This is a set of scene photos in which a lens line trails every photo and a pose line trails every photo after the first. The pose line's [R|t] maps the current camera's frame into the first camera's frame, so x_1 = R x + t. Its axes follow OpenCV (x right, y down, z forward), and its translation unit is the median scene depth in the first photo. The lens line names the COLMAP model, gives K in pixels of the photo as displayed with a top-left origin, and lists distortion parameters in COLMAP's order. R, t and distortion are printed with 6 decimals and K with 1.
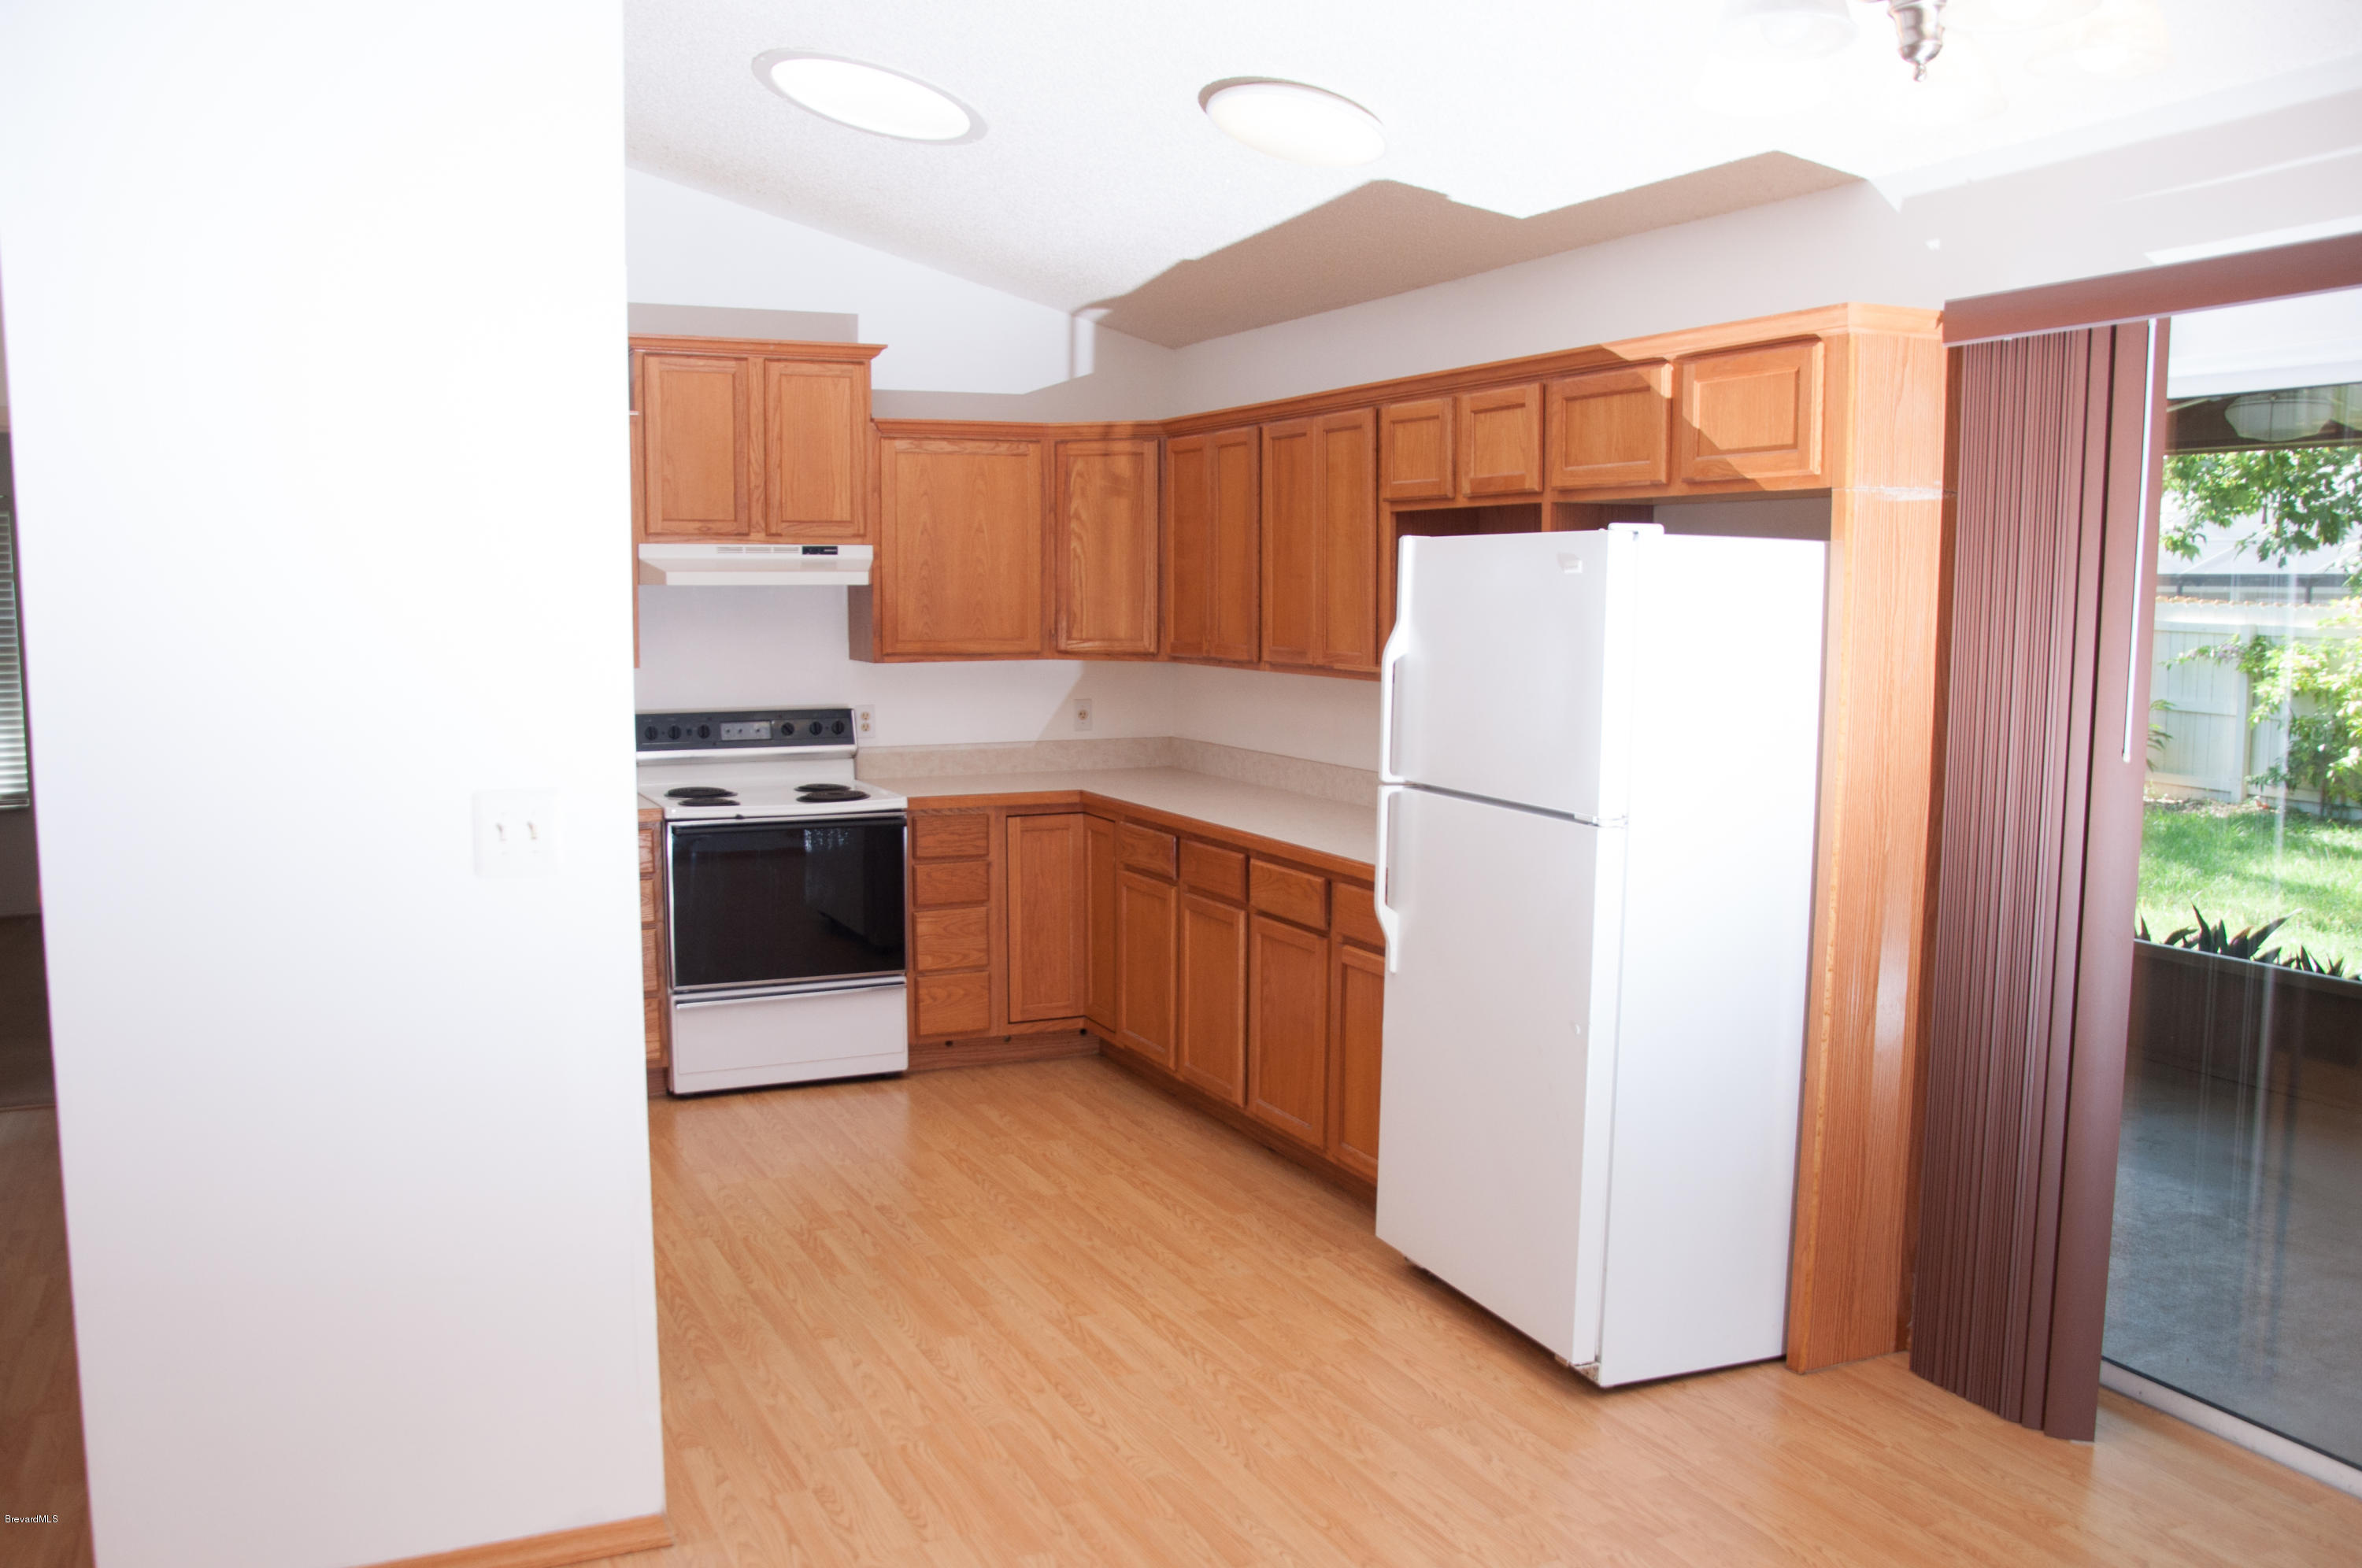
lens RADIAL K [[1945.6, 0, 1181.0], [0, 1945.6, 784.0], [0, 0, 1]] dist [-0.093664, 0.003280]
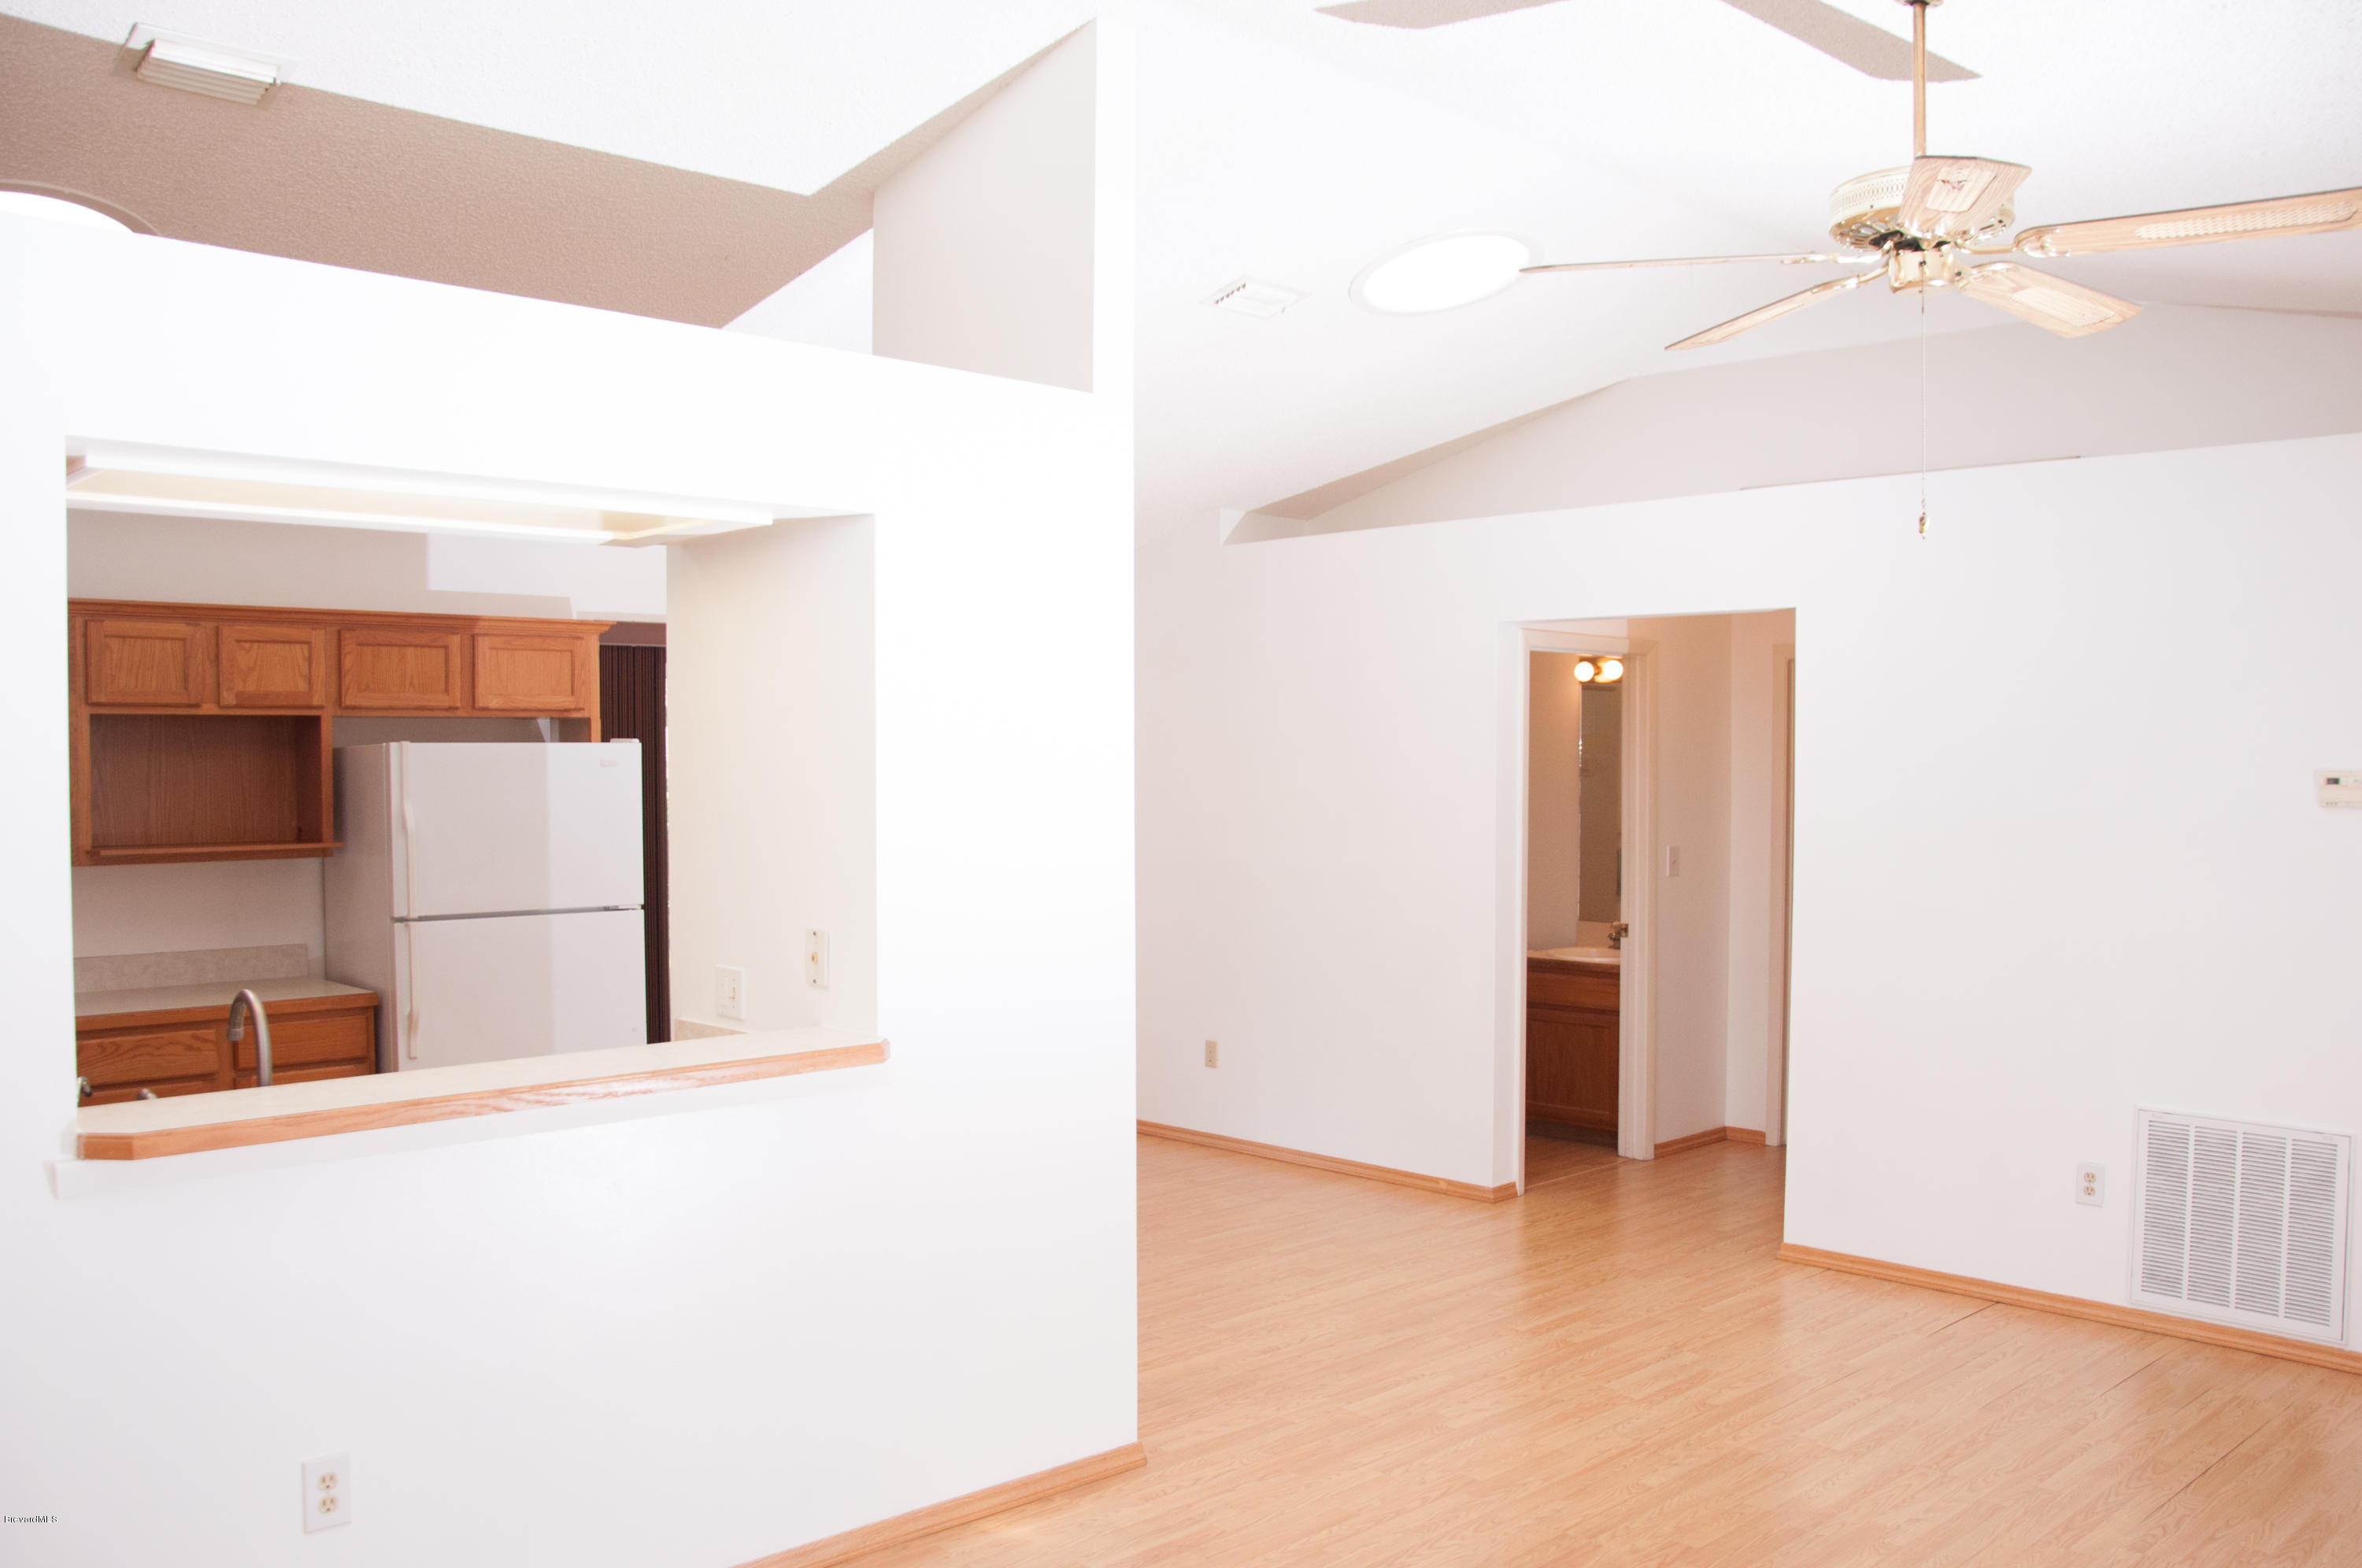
lens RADIAL K [[1945.6, 0, 1181.0], [0, 1945.6, 784.0], [0, 0, 1]] dist [-0.093664, 0.003280]
pose [[-0.305786, -0.018488, 0.951921, -0.932270], [0.098735, 0.993805, 0.051019, -0.077096], [-0.946967, 0.109589, -0.302066, 0.609660]]
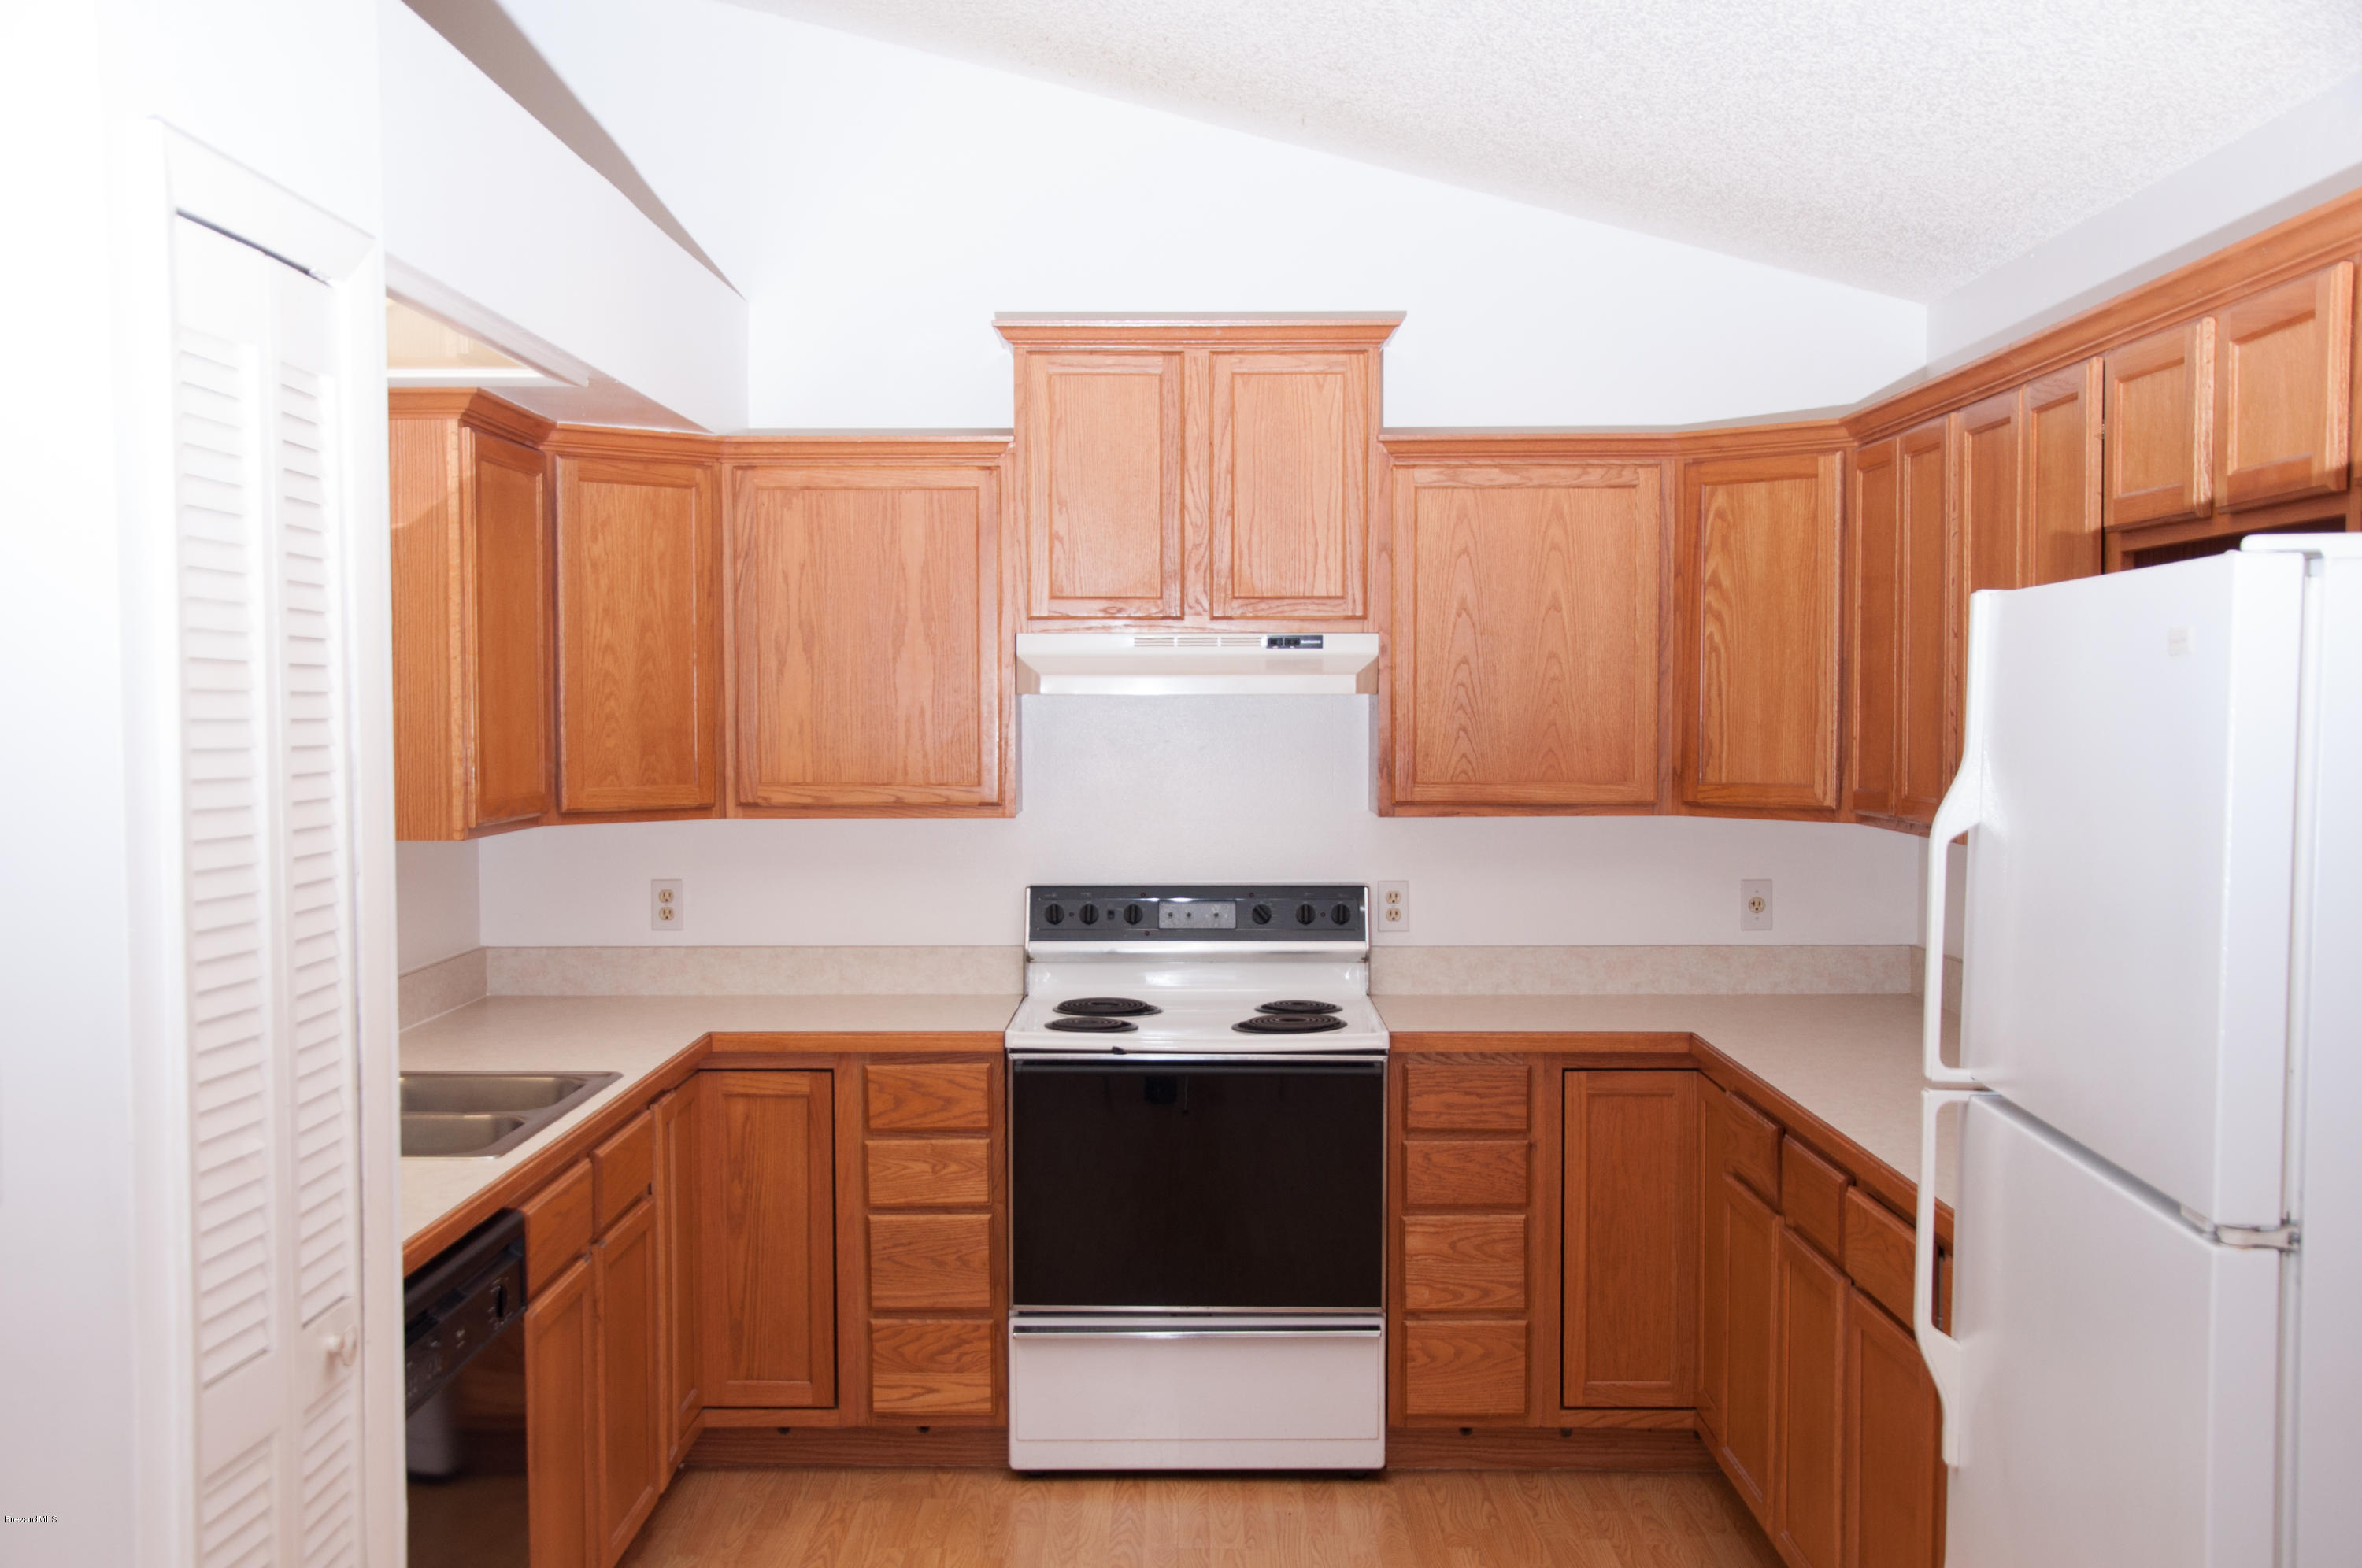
lens RADIAL K [[2500.2, 0, 1183.7], [0, 2500.2, 811.6], [0, 0, 1]] dist [-0.027427, -0.006141]
pose [[0.900781, 0.015677, -0.433990, 0.144917], [-0.040922, 0.997966, -0.048887, -0.021377], [0.432341, 0.061797, 0.899590, 0.234166]]
